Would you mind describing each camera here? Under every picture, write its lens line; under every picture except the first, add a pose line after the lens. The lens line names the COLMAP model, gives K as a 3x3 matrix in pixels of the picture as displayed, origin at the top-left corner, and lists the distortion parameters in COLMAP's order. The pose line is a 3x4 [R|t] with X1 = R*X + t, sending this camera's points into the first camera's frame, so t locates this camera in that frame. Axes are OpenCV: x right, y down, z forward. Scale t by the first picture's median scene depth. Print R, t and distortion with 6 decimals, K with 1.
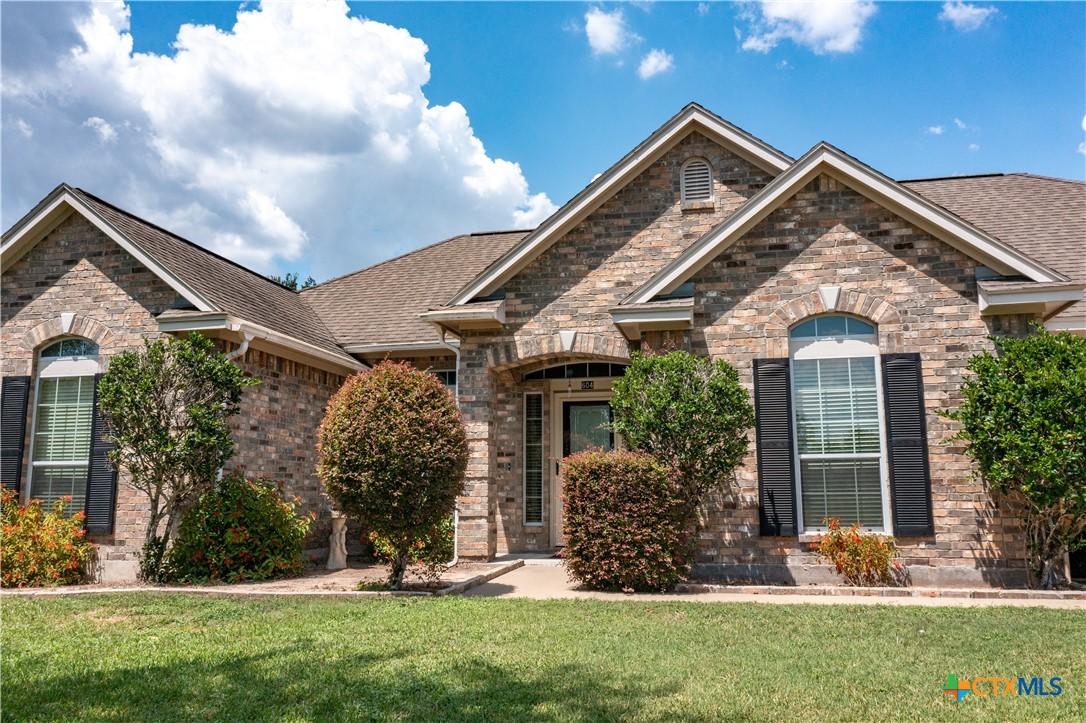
lens RADIAL K [[866.5, 0, 539.8], [0, 866.5, 356.7], [0, 0, 1]] dist [-0.003560, 0.007485]
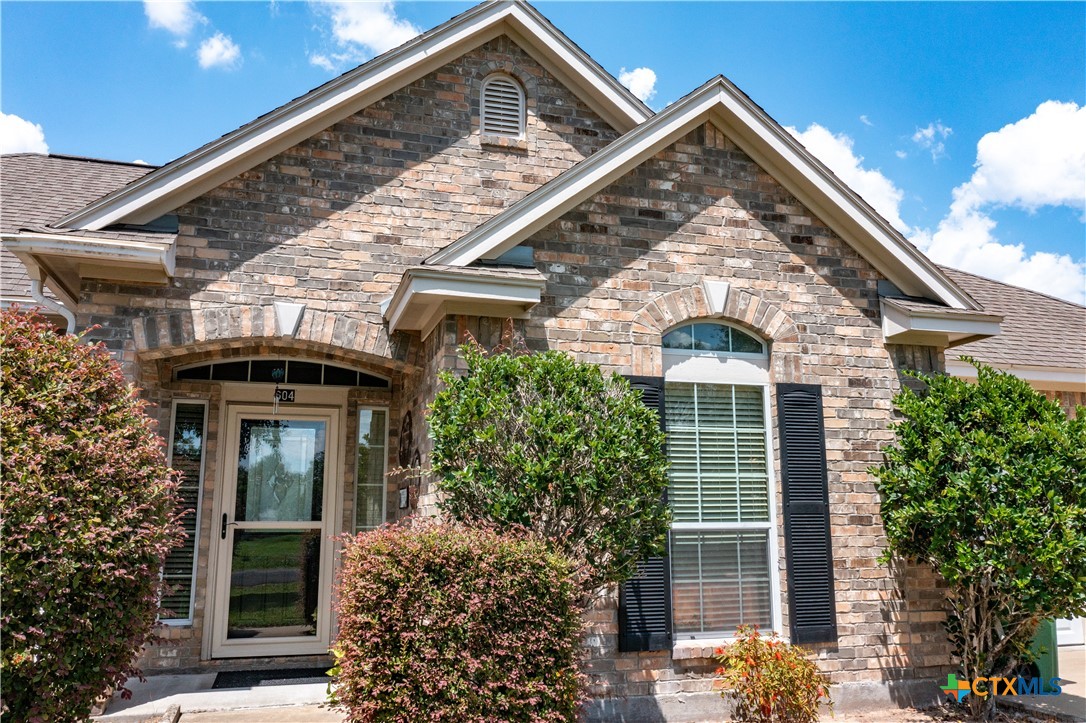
lens RADIAL K [[866.5, 0, 539.8], [0, 866.5, 356.7], [0, 0, 1]] dist [-0.003560, 0.007485]
pose [[0.866577, 0.094354, 0.490042, -0.122566], [-0.081841, 0.995539, -0.046959, 0.024040], [-0.492286, 0.000588, 0.870433, 0.452434]]
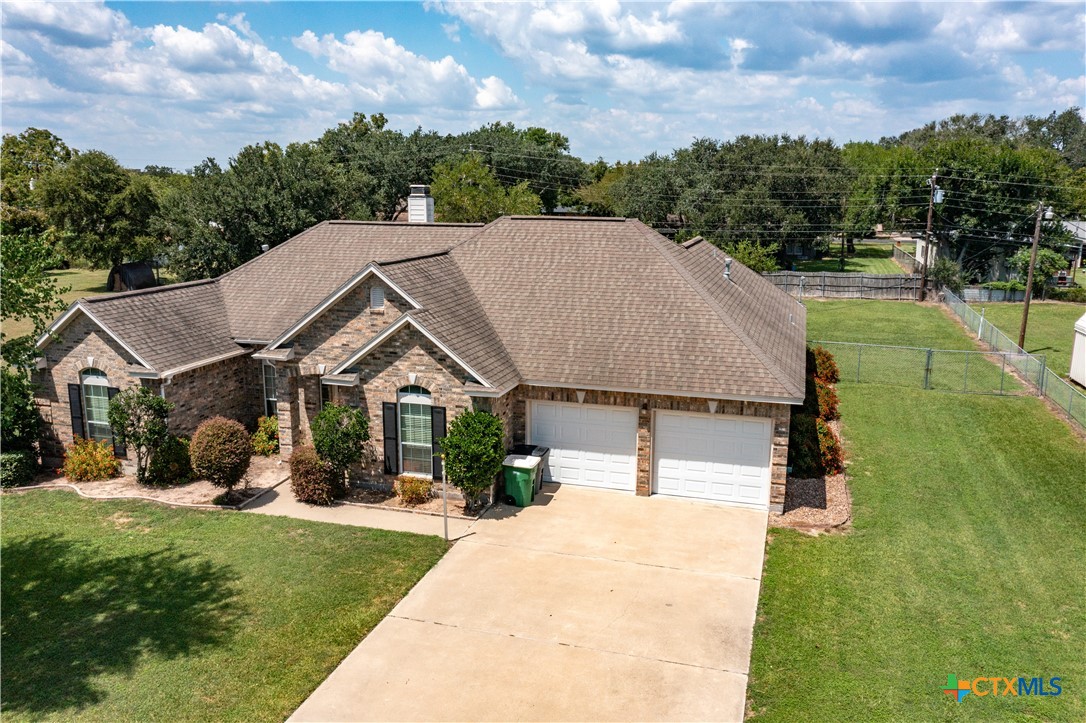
lens RADIAL K [[866.5, 0, 539.8], [0, 866.5, 356.7], [0, 0, 1]] dist [-0.003560, 0.007485]
pose [[0.997486, 0.021166, -0.067629, 0.799197], [0.004644, 0.932776, 0.360427, -0.913691], [0.070712, -0.359835, 0.930333, -1.034147]]
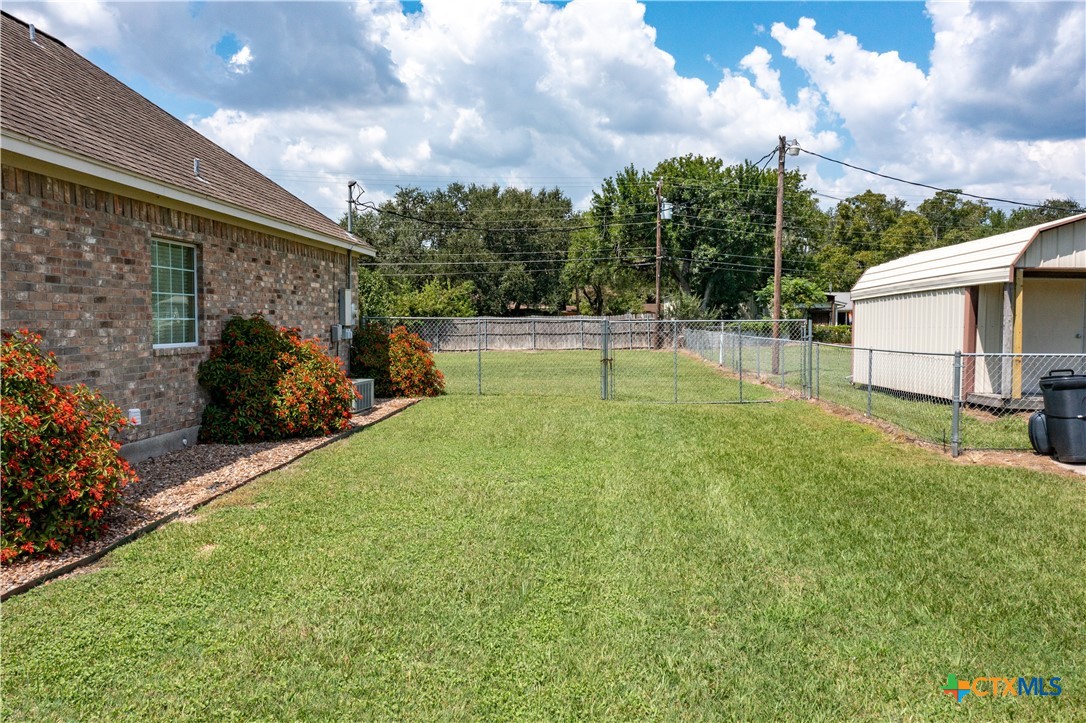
lens RADIAL K [[863.3, 0, 540.1], [0, 863.3, 360.2], [0, 0, 1]] dist [0.016395, -0.009560]
pose [[0.987128, -0.006617, 0.159793, 1.719514], [-0.027963, 0.976612, 0.213184, 0.036709], [-0.157467, -0.214908, 0.963856, 0.636886]]
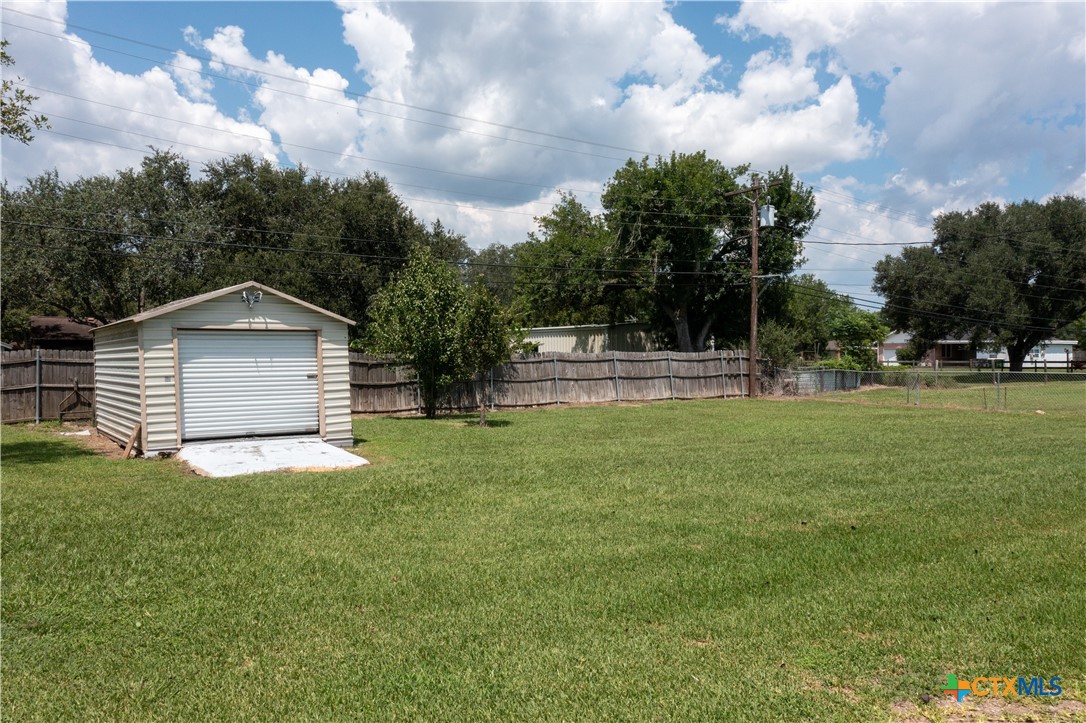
lens RADIAL K [[866.5, 0, 539.8], [0, 866.5, 356.7], [0, 0, 1]] dist [-0.003560, 0.007485]
pose [[0.704415, 0.004817, 0.709772, -0.028372], [-0.122030, 0.985909, 0.114418, 0.490797], [-0.699220, -0.167211, 0.695077, 3.183519]]
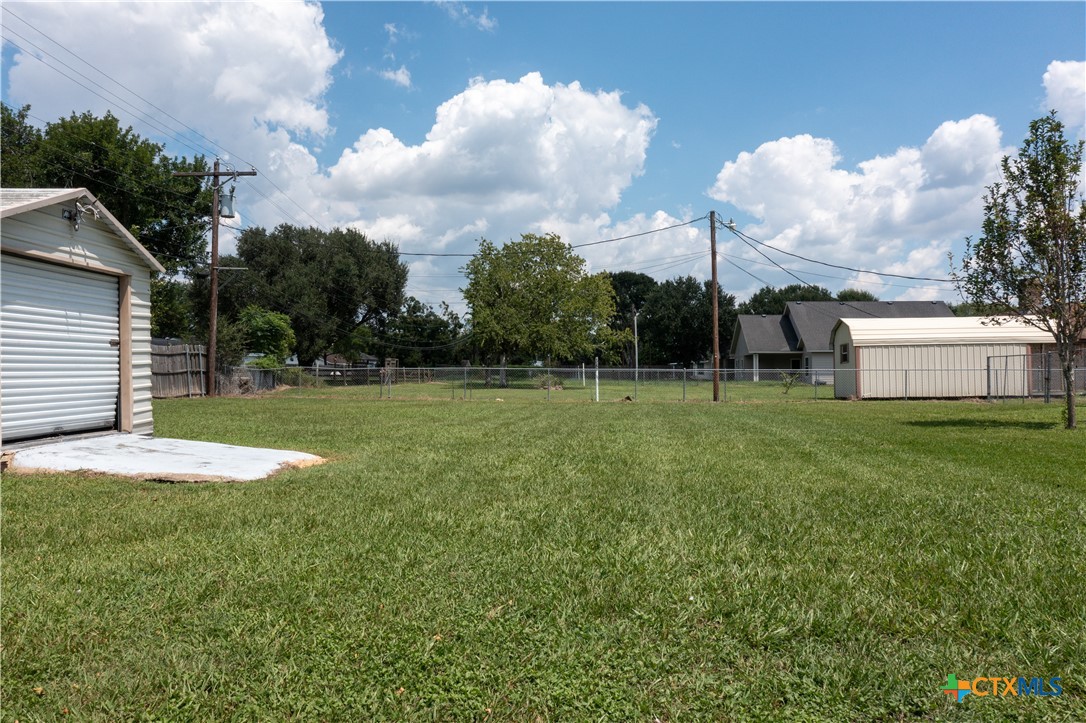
lens RADIAL K [[866.5, 0, 539.8], [0, 866.5, 356.7], [0, 0, 1]] dist [-0.003560, 0.007485]
pose [[-0.142561, 0.025612, 0.989455, -0.357579], [-0.176211, 0.983039, -0.050835, 0.759987], [-0.973974, -0.181600, -0.135629, 4.299597]]
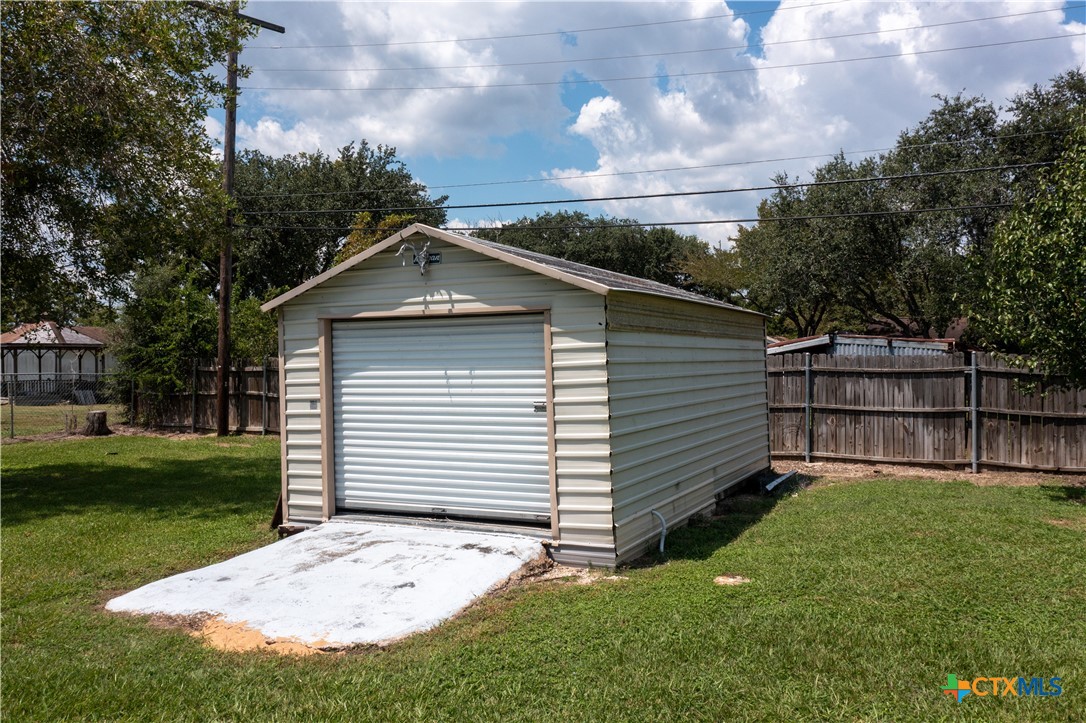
lens RADIAL K [[855.1, 0, 543.0], [0, 855.1, 365.5], [0, 0, 1]] dist [0.008693, 0.011142]
pose [[0.963468, -0.001657, -0.267818, 1.102853], [0.047452, 0.985216, 0.164613, 0.609022], [0.263586, -0.171308, 0.949303, 3.929427]]
